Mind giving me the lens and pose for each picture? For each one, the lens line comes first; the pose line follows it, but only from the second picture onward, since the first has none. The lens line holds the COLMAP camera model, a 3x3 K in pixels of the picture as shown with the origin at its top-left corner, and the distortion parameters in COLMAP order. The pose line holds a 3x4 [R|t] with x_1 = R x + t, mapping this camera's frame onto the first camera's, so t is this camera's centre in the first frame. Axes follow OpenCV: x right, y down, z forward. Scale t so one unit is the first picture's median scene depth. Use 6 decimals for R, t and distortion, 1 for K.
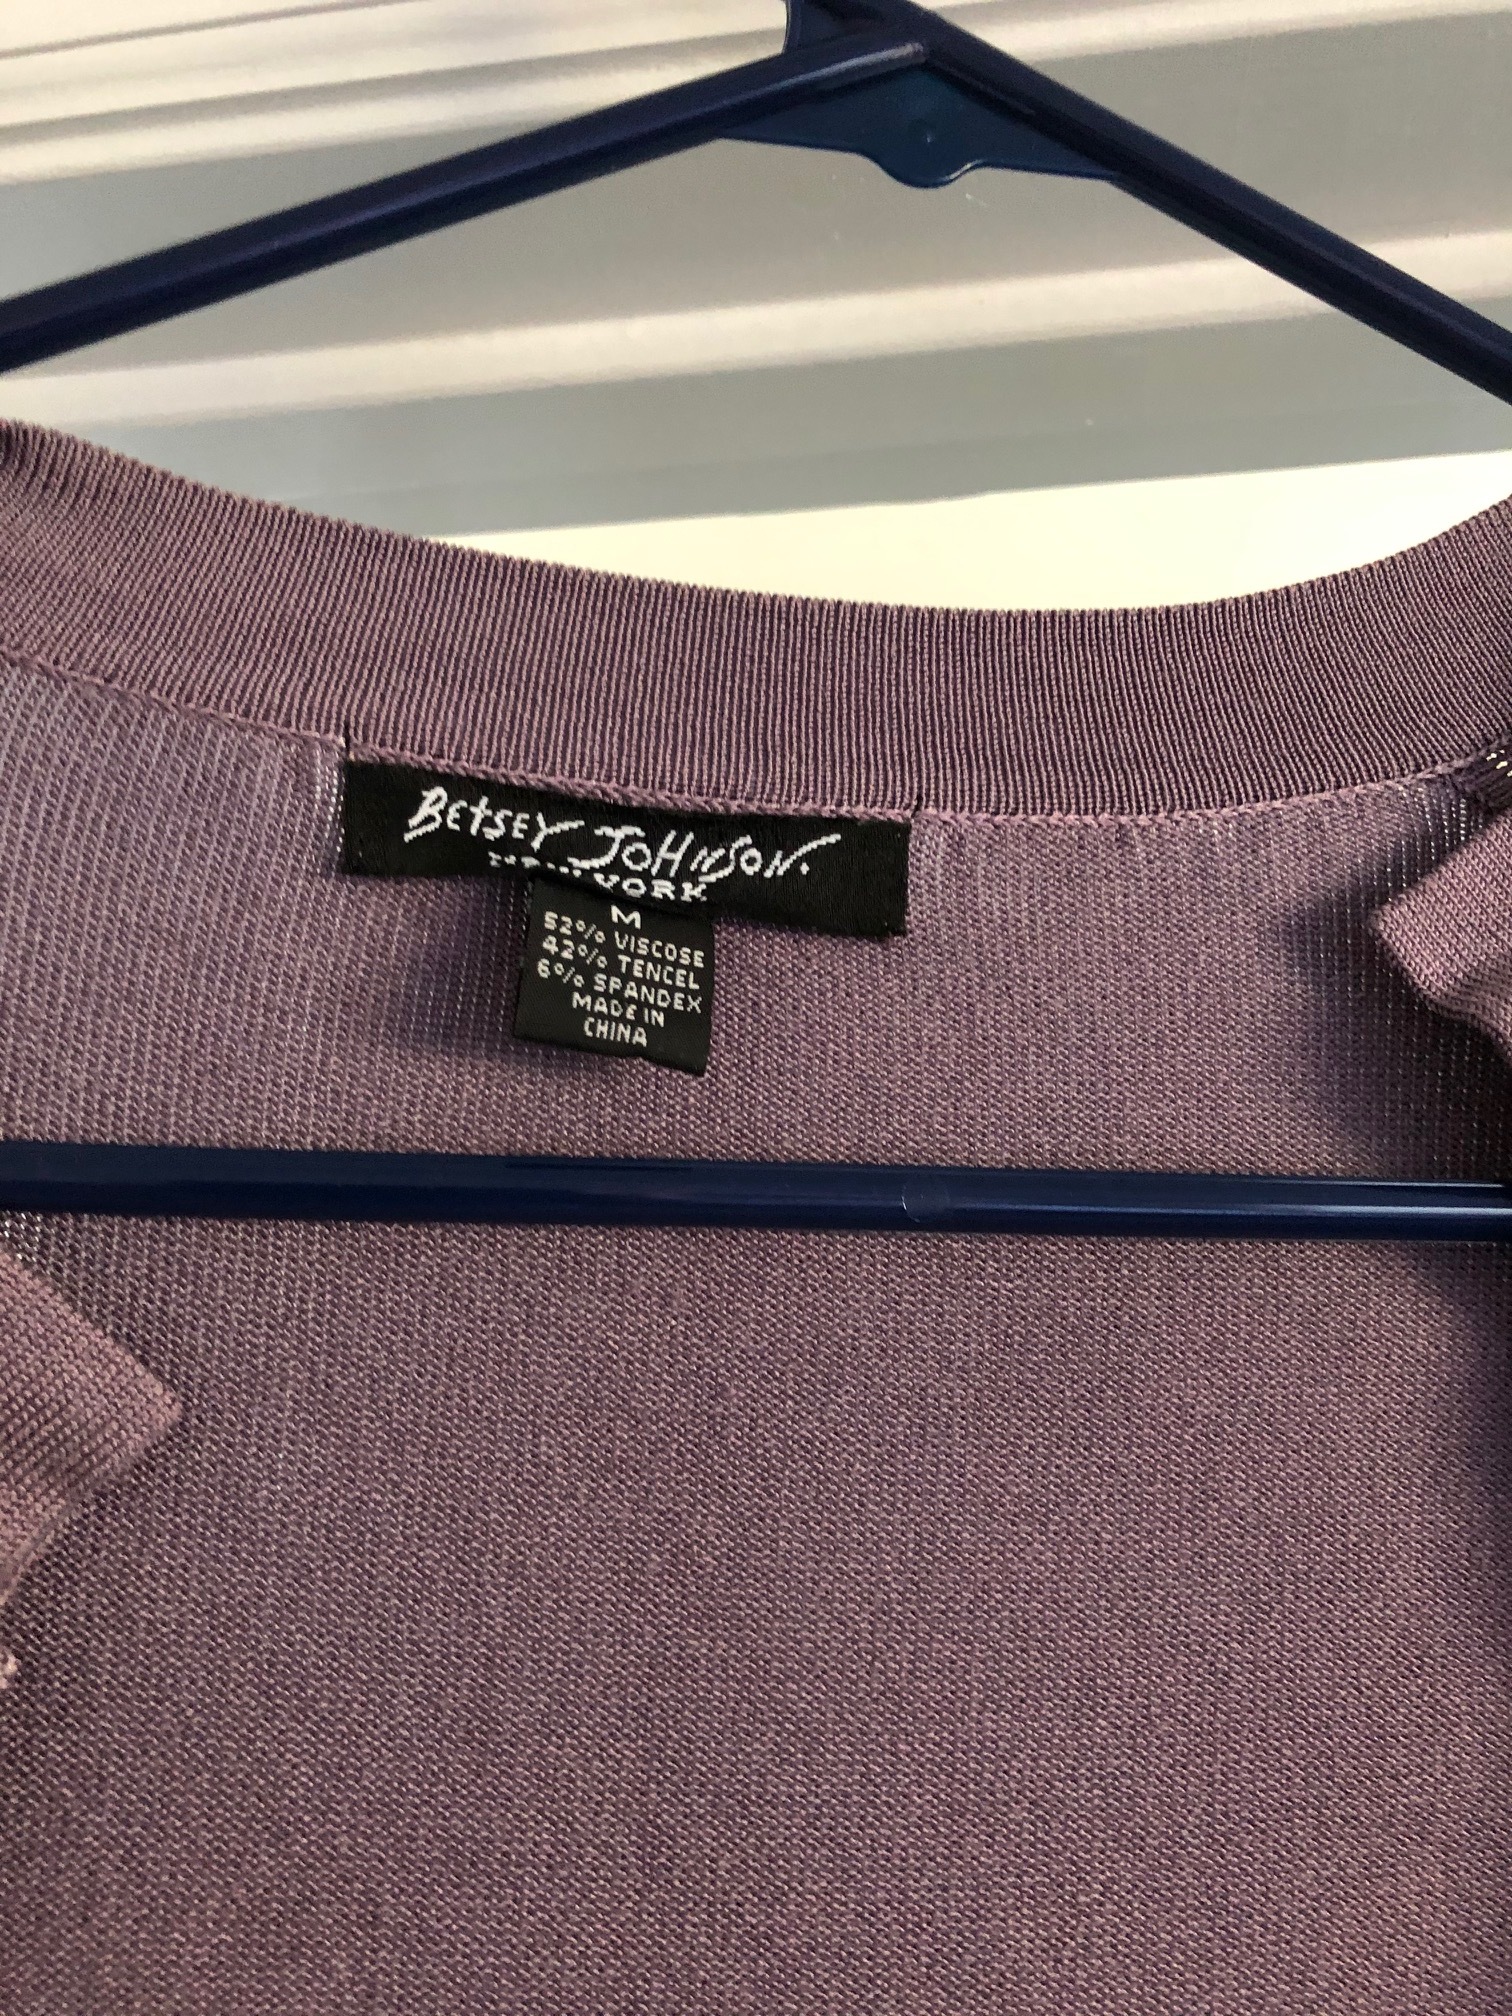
lens RADIAL K [[1645.8, 0, 755.2], [0, 1645.8, 1009.1], [0, 0, 1]] dist [0.042817, -0.038755]
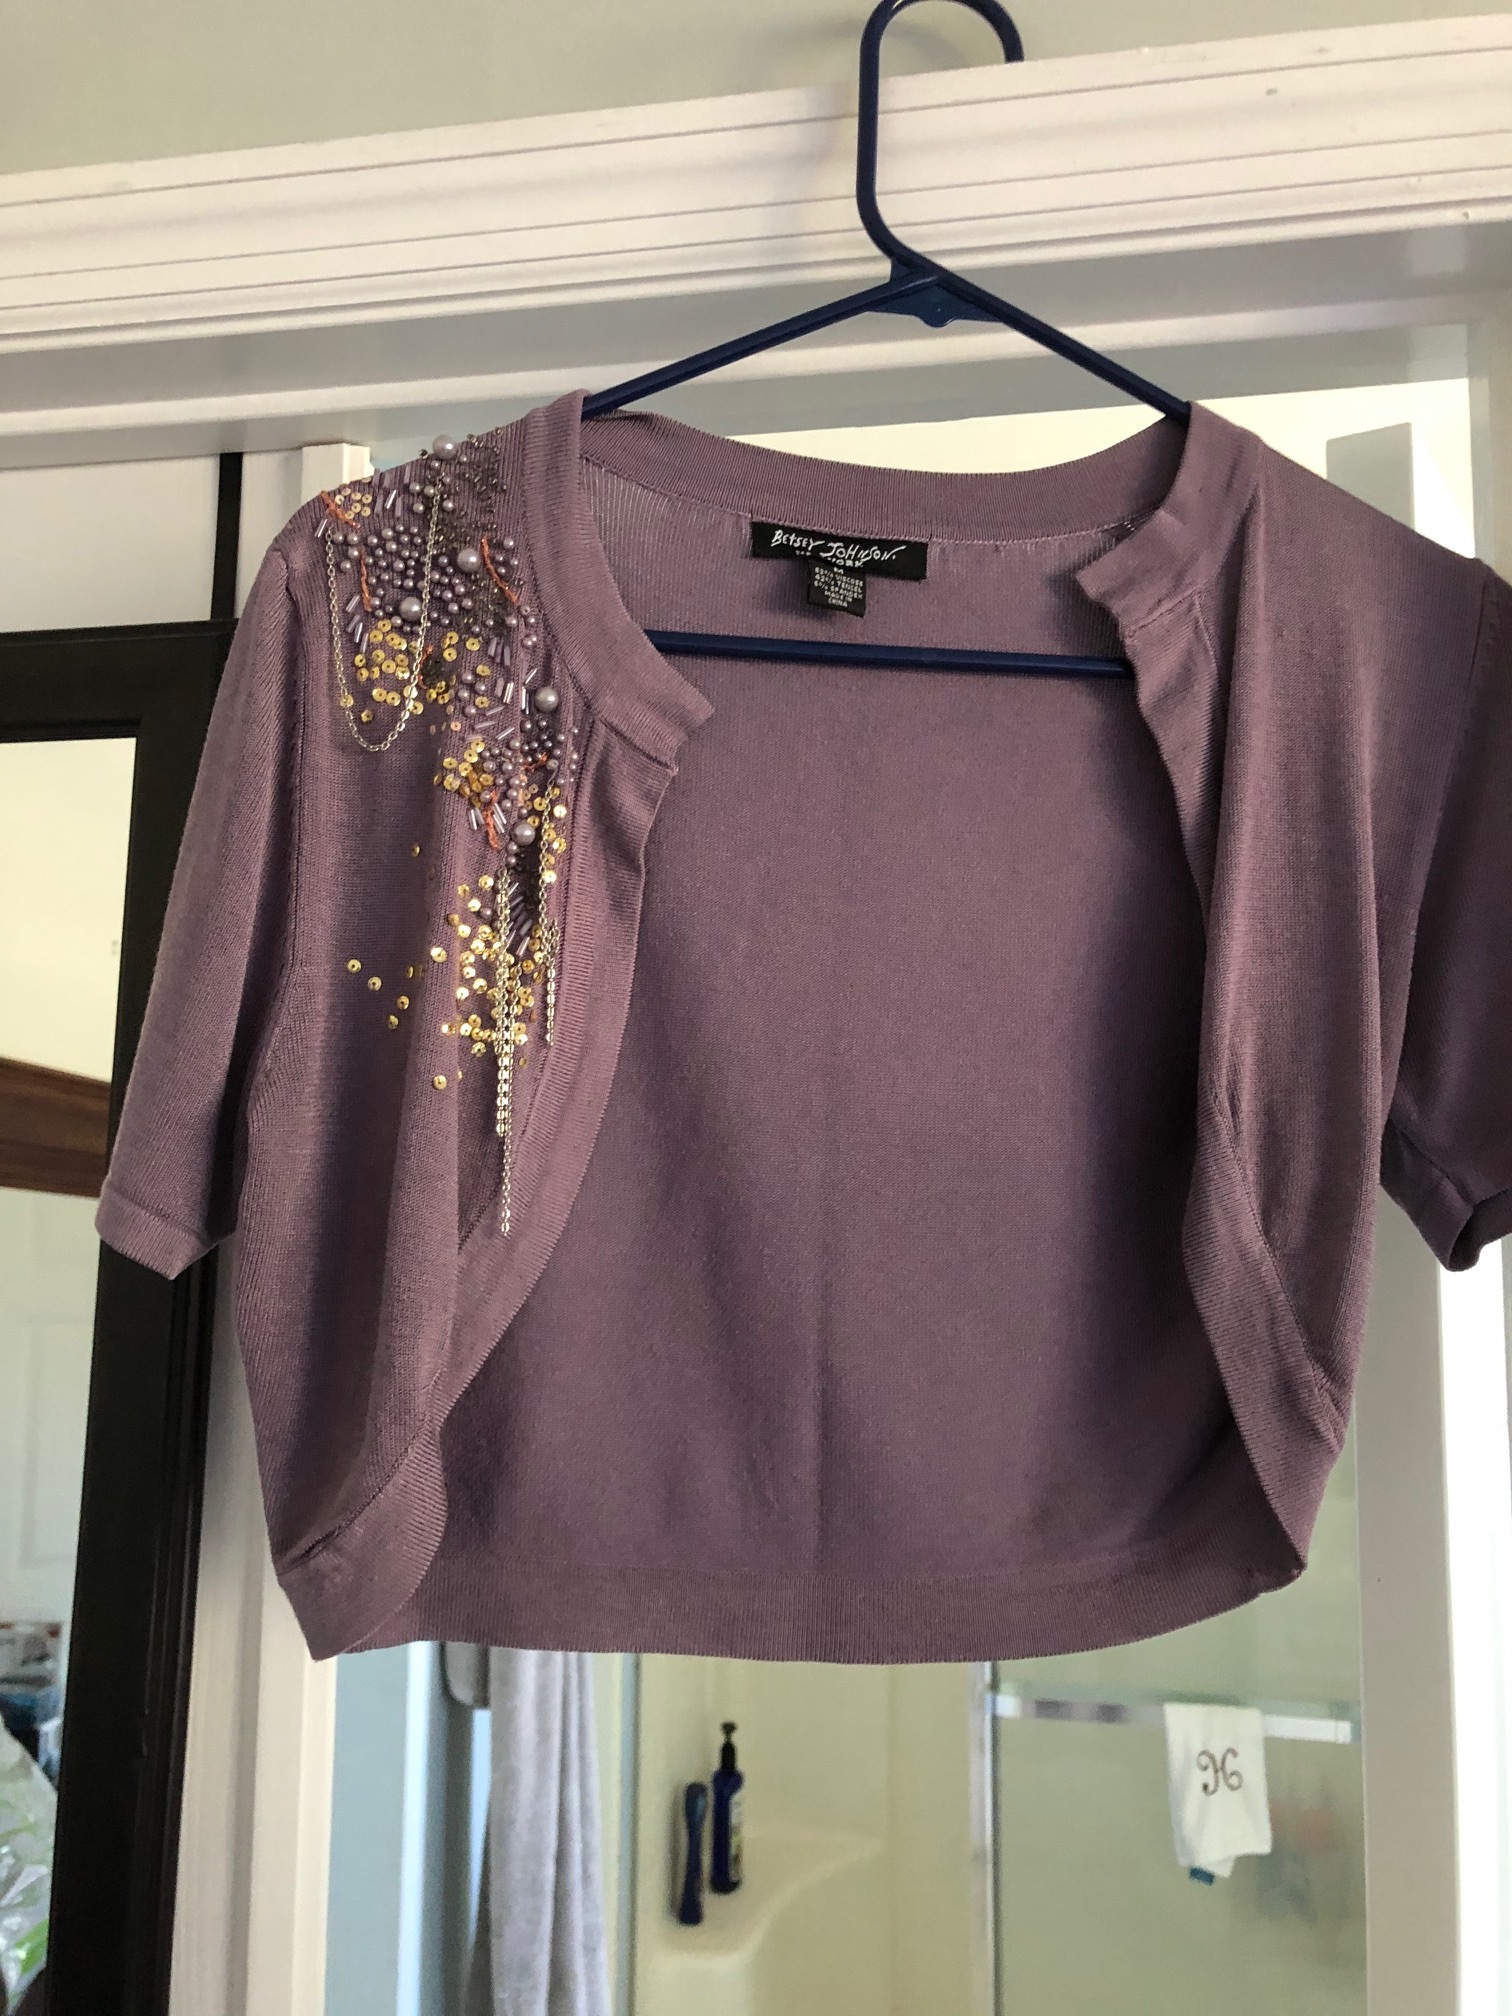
lens RADIAL K [[1645.8, 0, 753.4], [0, 1645.8, 1024.6], [0, 0, 1]] dist [0.042817, -0.038755]
pose [[0.999625, 0.010144, -0.025452, -0.151321], [-0.007793, 0.995837, 0.090819, 0.528235], [0.026267, -0.090586, 0.995542, -2.268727]]
